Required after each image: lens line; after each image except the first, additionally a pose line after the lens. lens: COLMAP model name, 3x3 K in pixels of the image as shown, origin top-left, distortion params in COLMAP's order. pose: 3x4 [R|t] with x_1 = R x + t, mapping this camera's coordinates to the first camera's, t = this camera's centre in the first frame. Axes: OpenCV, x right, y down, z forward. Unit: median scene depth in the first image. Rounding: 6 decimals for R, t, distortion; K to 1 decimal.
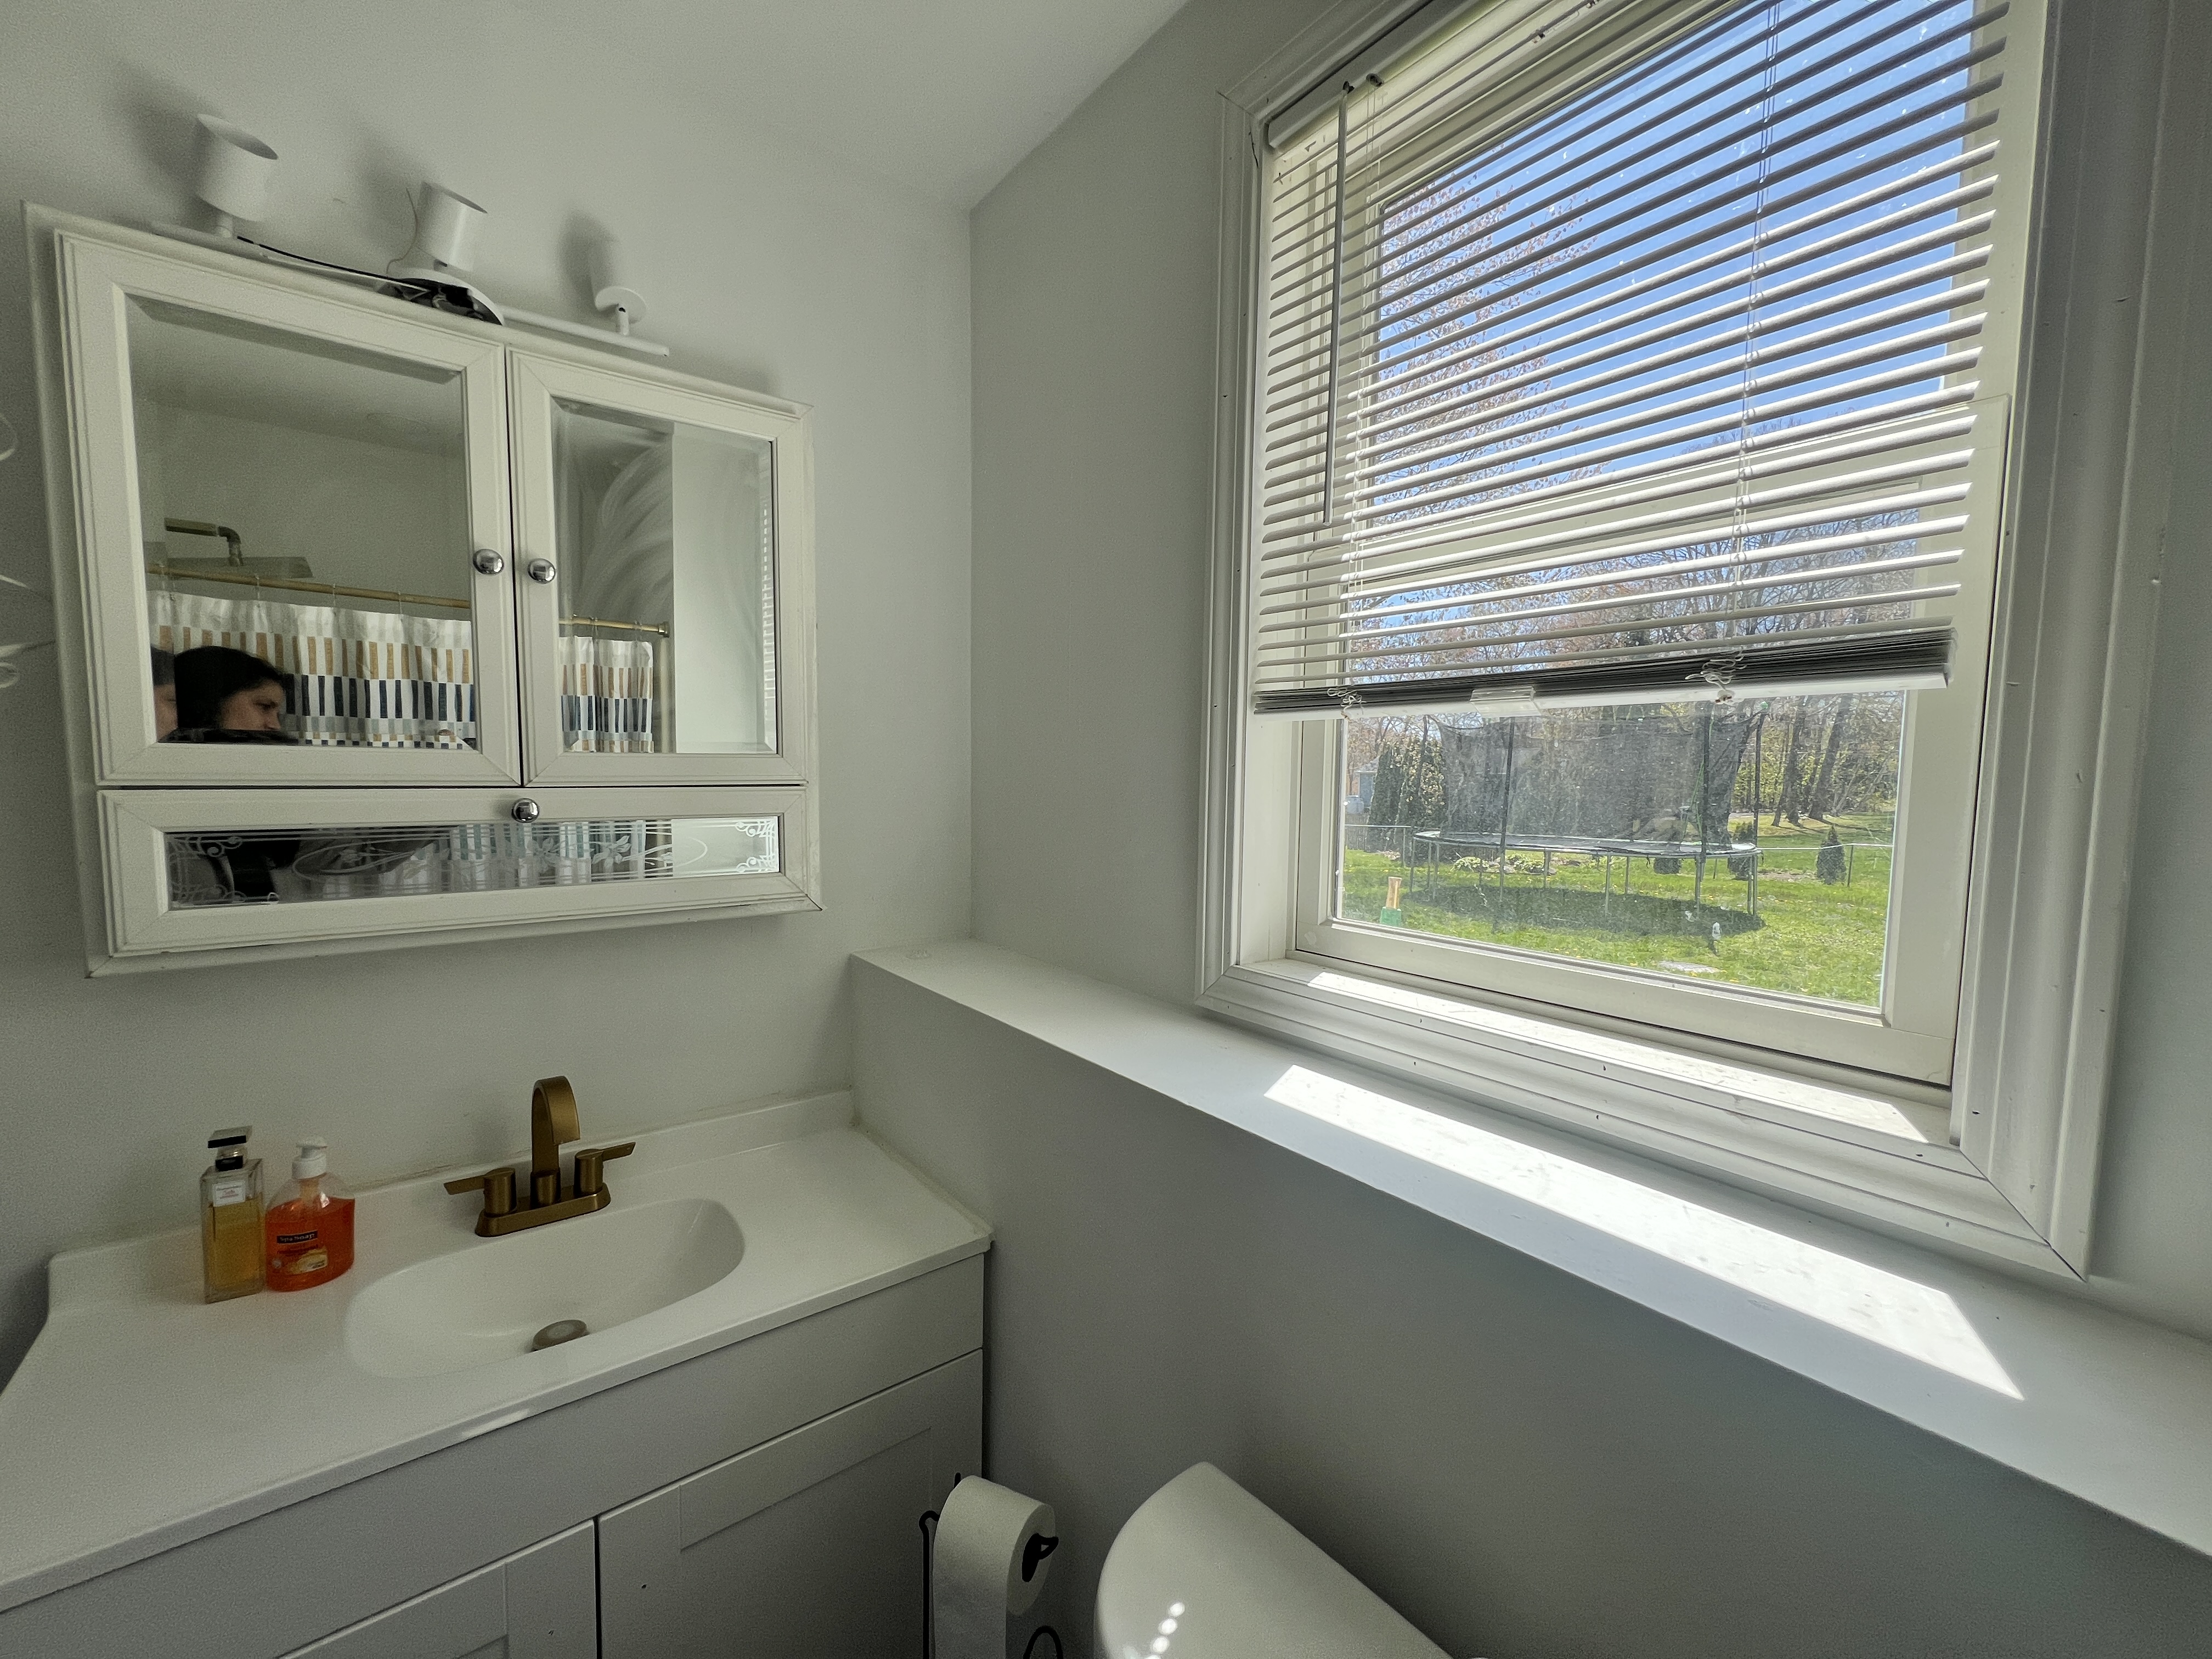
lens RADIAL K [[886.4, 0, 1104.3], [0, 886.4, 832.5], [0, 0, 1]] dist [-0.000369, 0.000485]
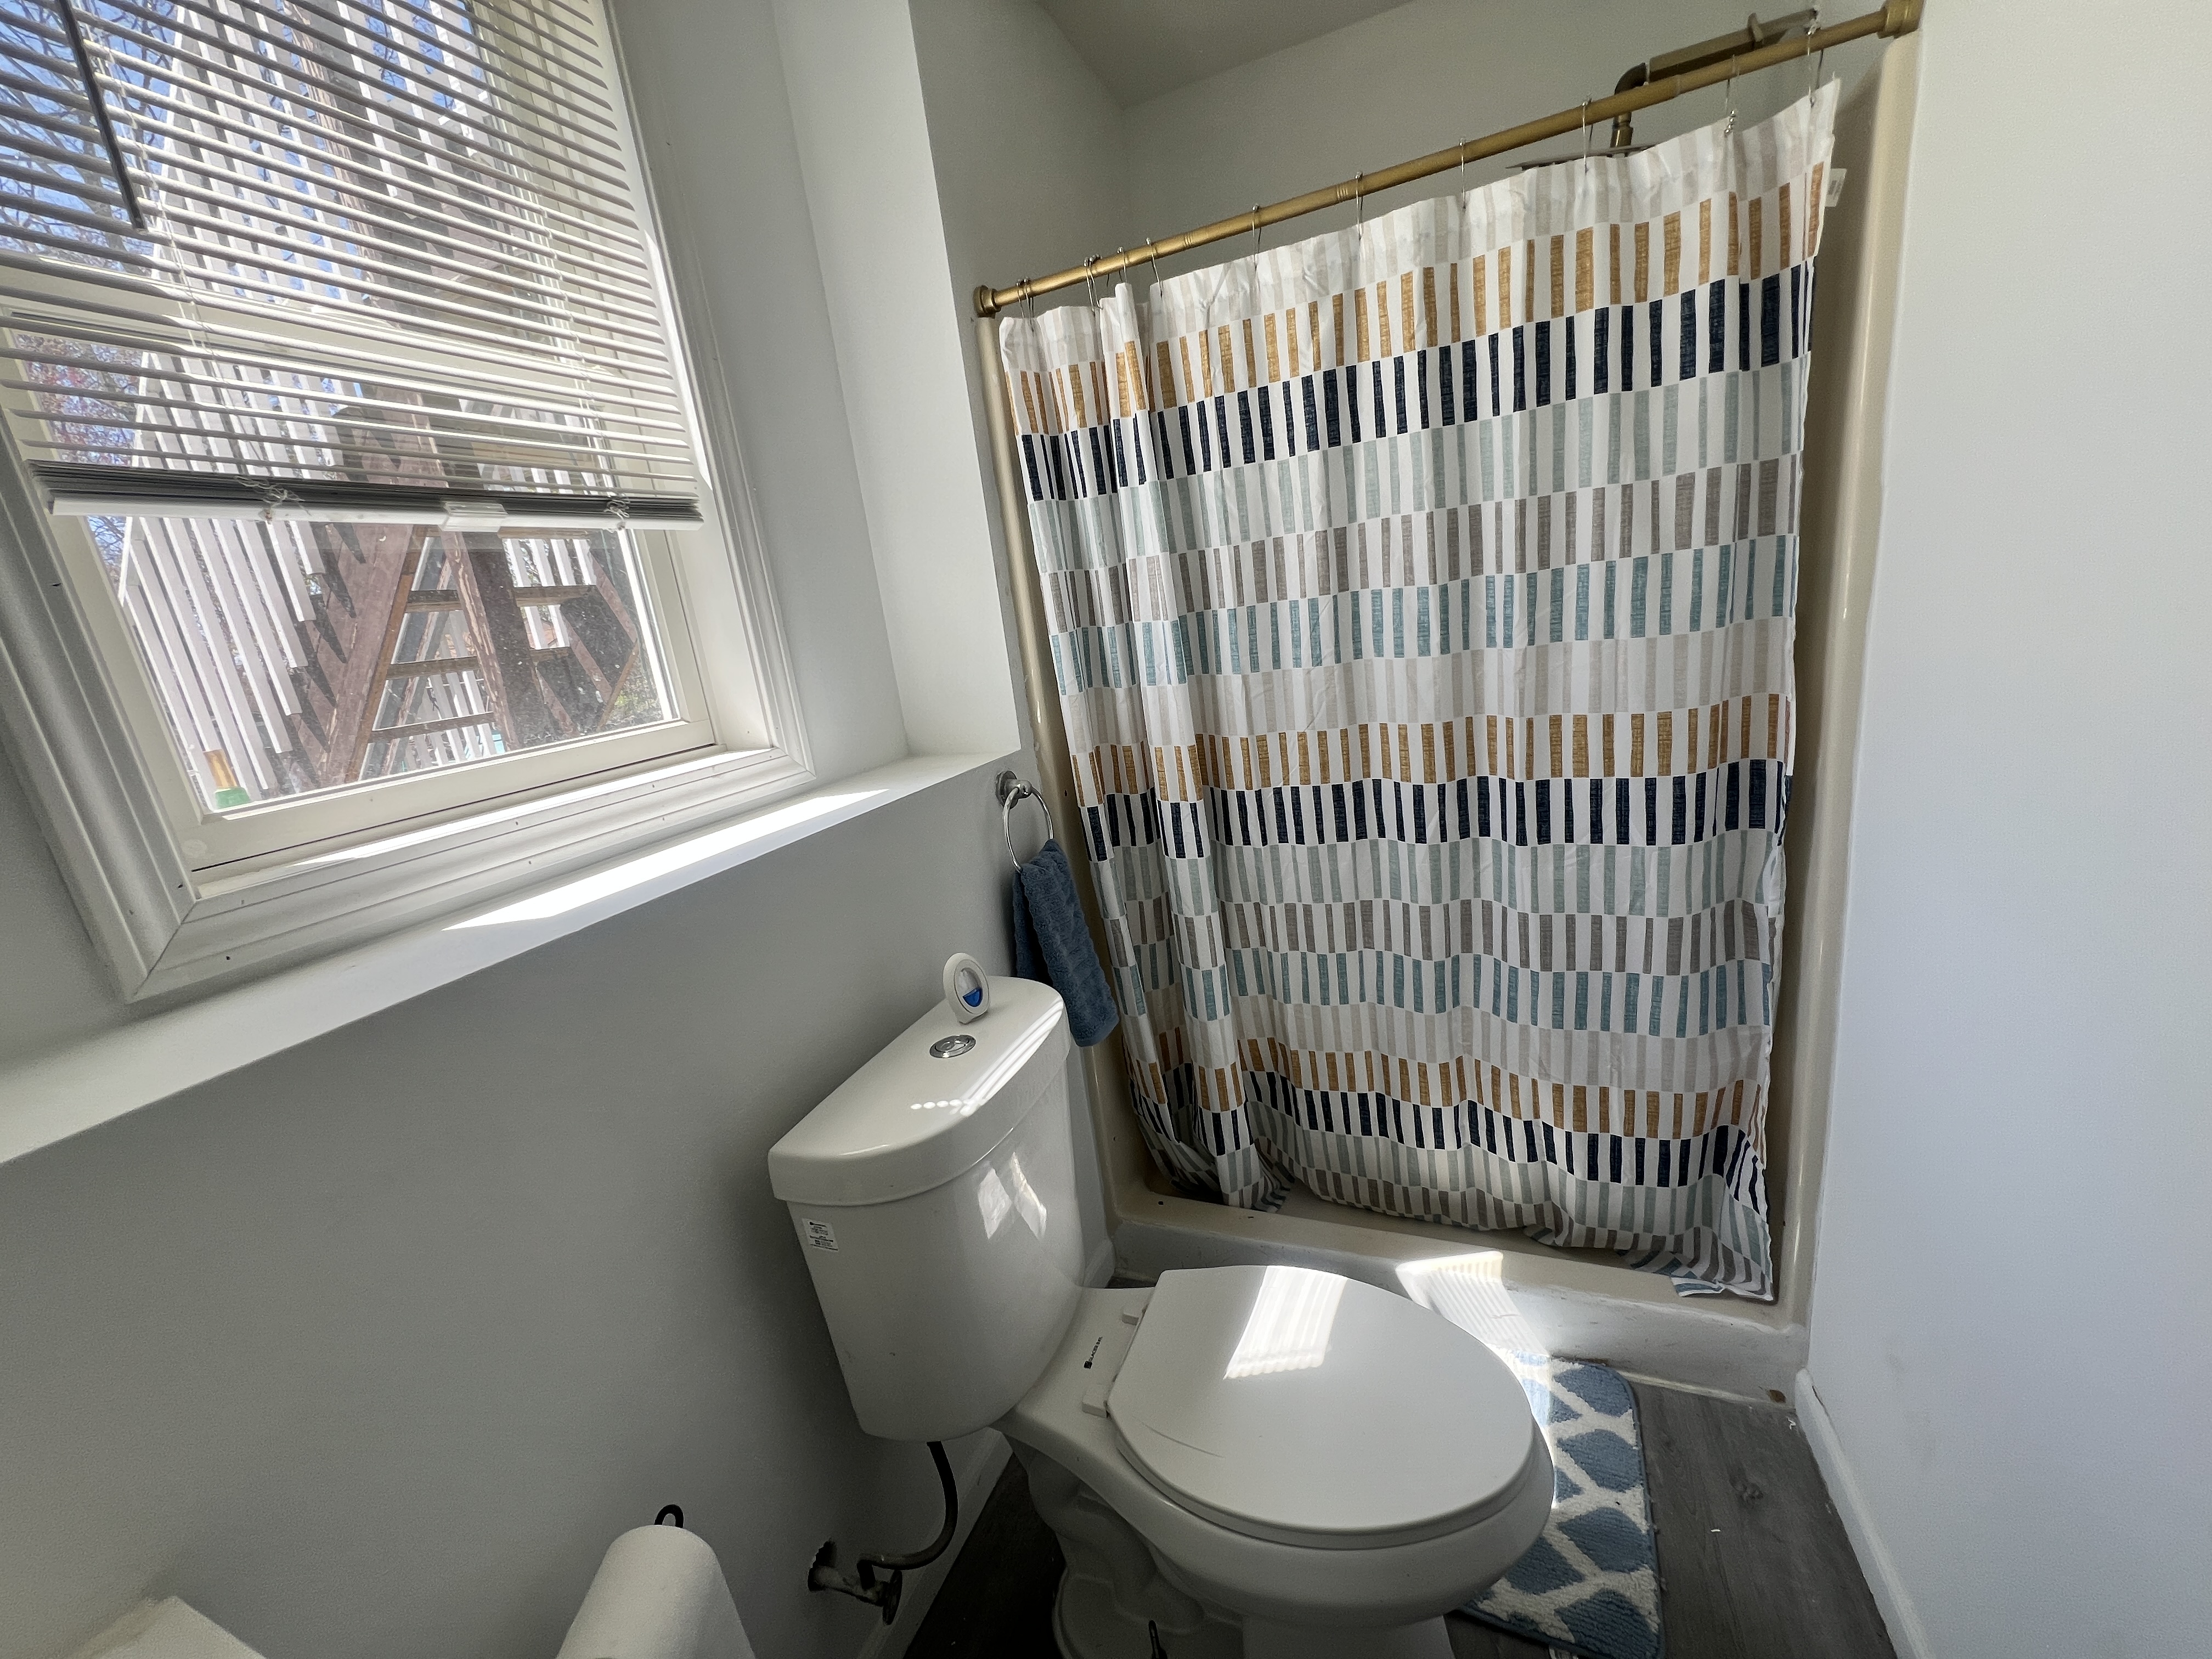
lens RADIAL K [[886.4, 0, 1104.3], [0, 886.4, 832.5], [0, 0, 1]] dist [-0.000369, 0.000485]
pose [[-0.470356, -0.168238, 0.866292, -1.037334], [0.190025, 0.939322, 0.285596, 0.063849], [-0.861775, 0.298949, -0.409846, 0.973167]]
